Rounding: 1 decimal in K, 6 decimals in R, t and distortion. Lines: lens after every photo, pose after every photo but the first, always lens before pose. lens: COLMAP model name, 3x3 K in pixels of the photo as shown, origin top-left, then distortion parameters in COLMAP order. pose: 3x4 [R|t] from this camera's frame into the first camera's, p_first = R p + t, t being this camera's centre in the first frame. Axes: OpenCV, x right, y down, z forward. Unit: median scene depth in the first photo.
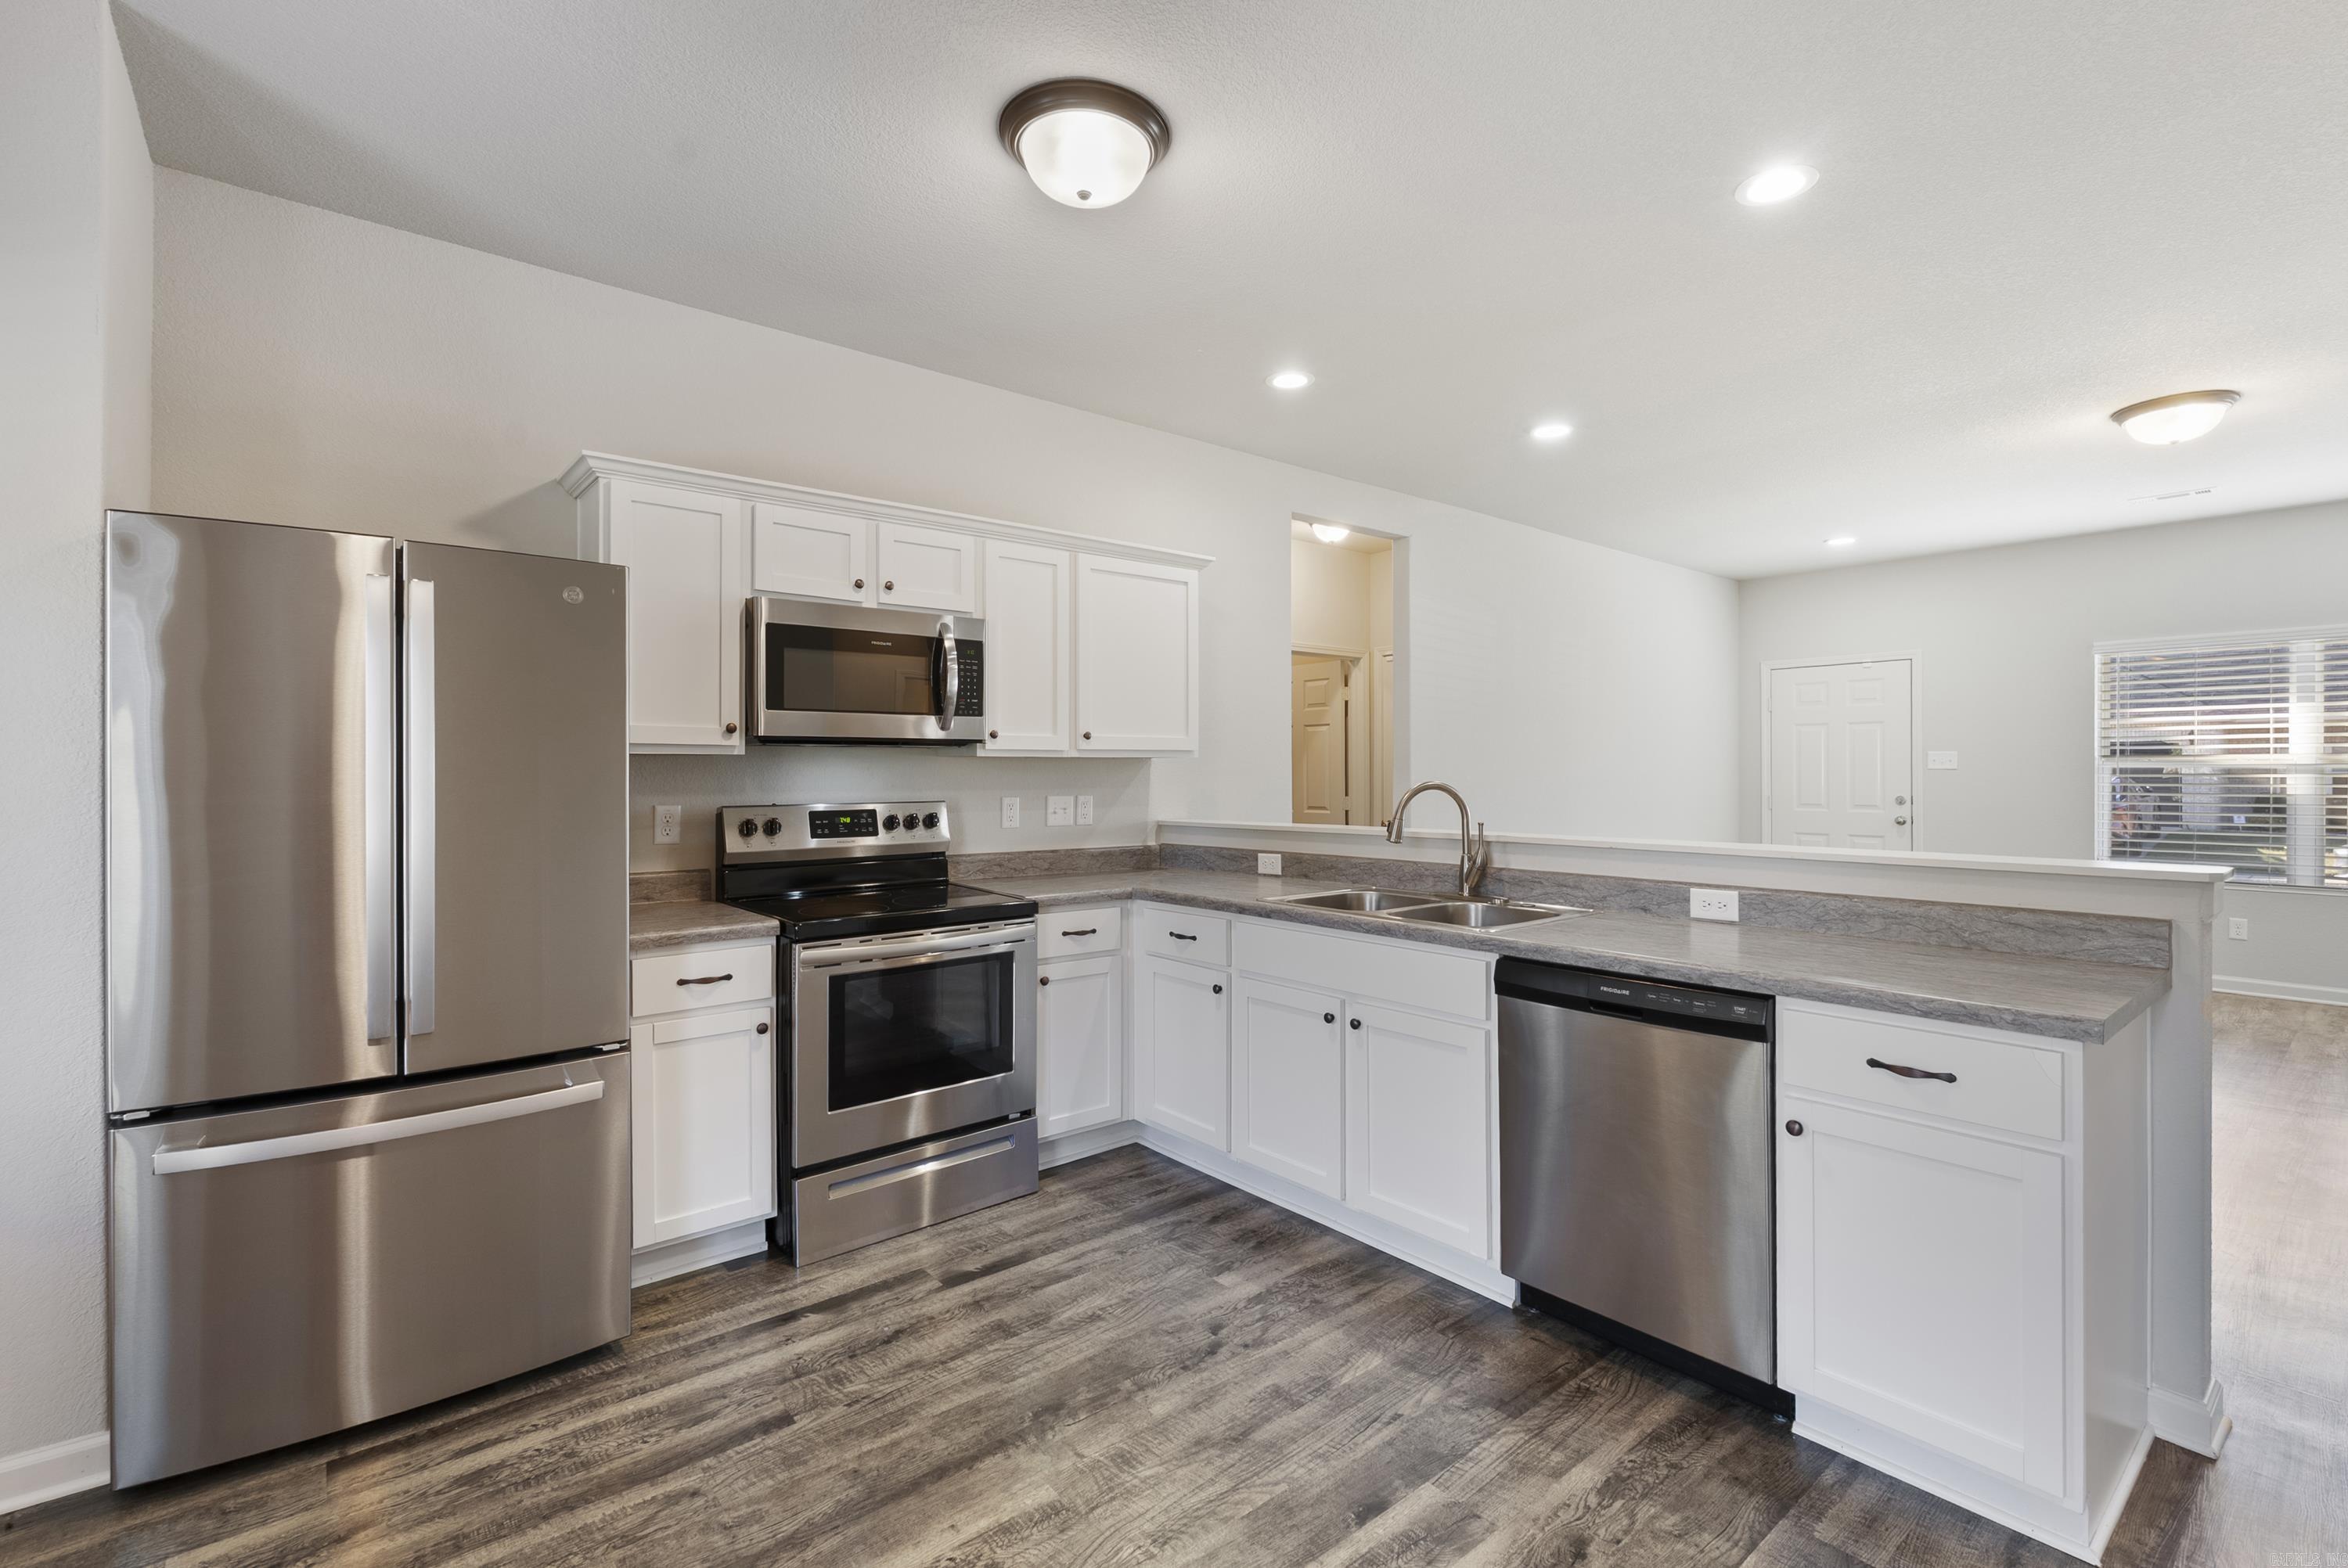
lens RADIAL K [[1041.8, 0, 1181.2], [0, 1041.8, 780.1], [0, 0, 1]] dist [-0.007342, 0.001614]
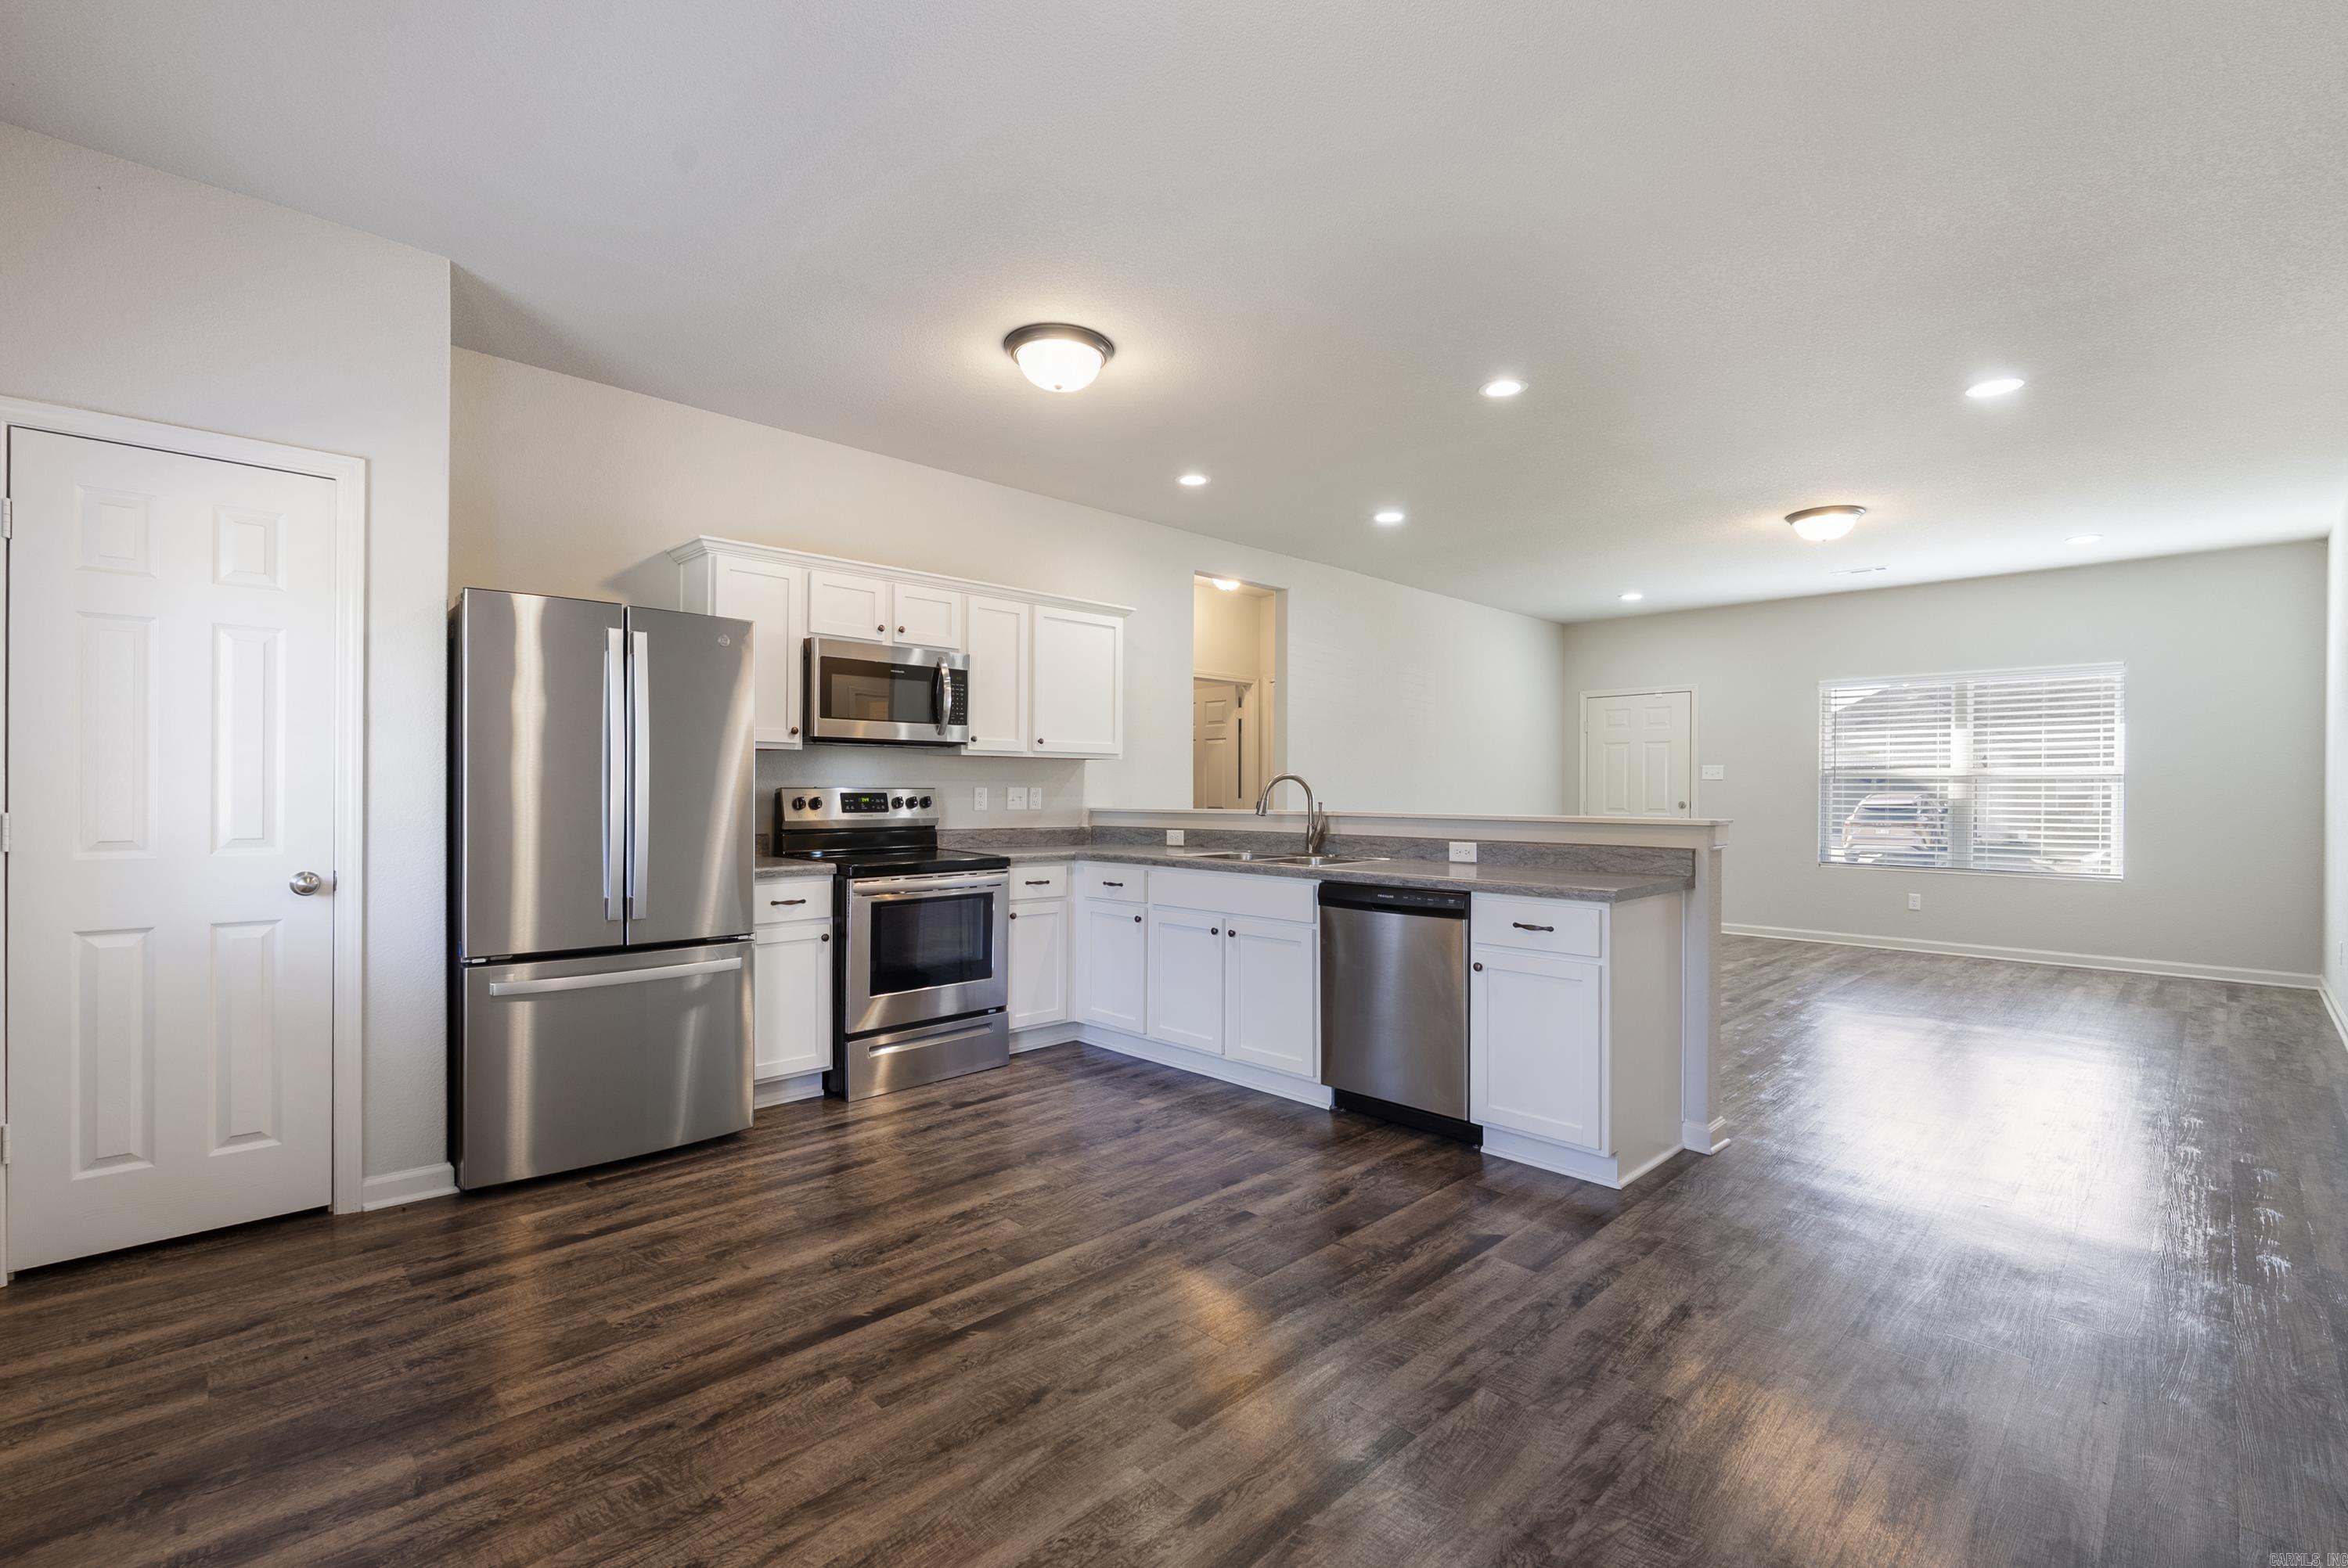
lens RADIAL K [[1041.8, 0, 1174.4], [0, 1041.8, 798.7], [0, 0, 1]] dist [-0.007342, 0.001614]
pose [[0.996671, 0.006536, 0.081269, -0.035928], [-0.006531, 0.999979, -0.000320, 0.041156], [-0.081269, -0.000212, 0.996692, -0.466097]]
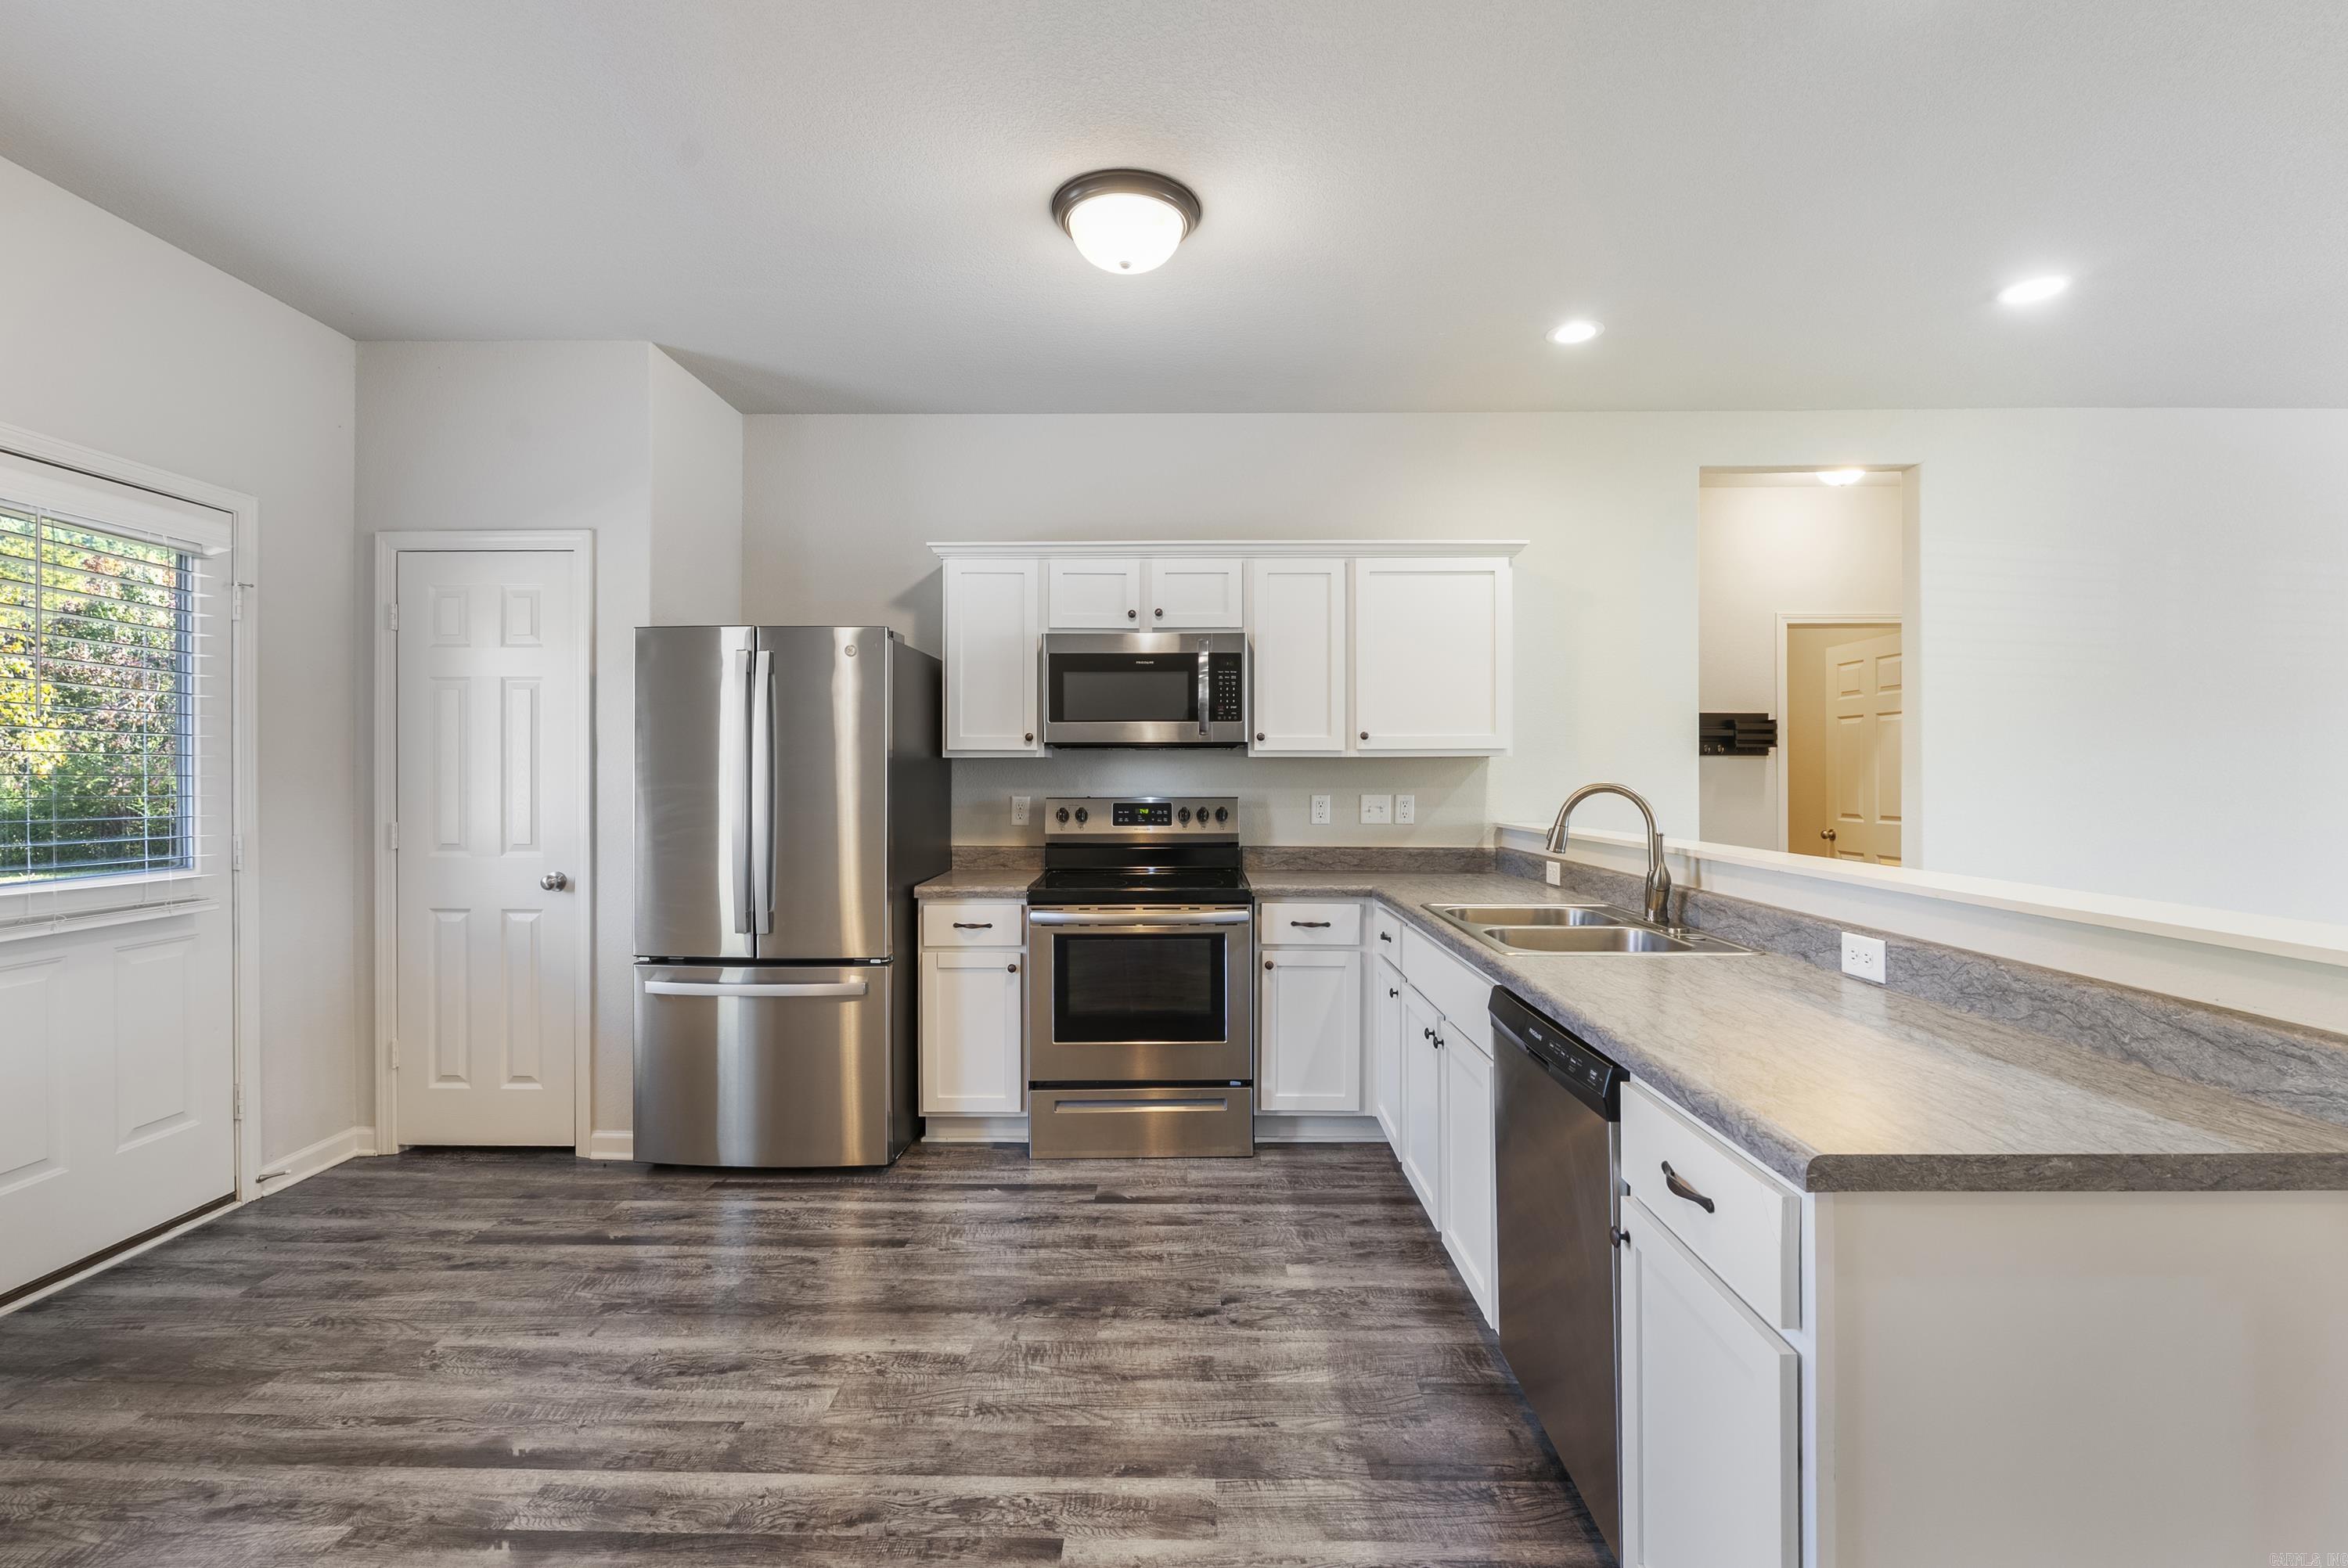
lens RADIAL K [[1041.8, 0, 1175.1], [0, 1041.8, 774.6], [0, 0, 1]] dist [-0.007342, 0.001614]
pose [[0.758550, 0.002887, -0.651608, 0.575963], [-0.006283, 0.999976, -0.002884, -0.000299], [0.651584, 0.006281, 0.758550, 0.140874]]
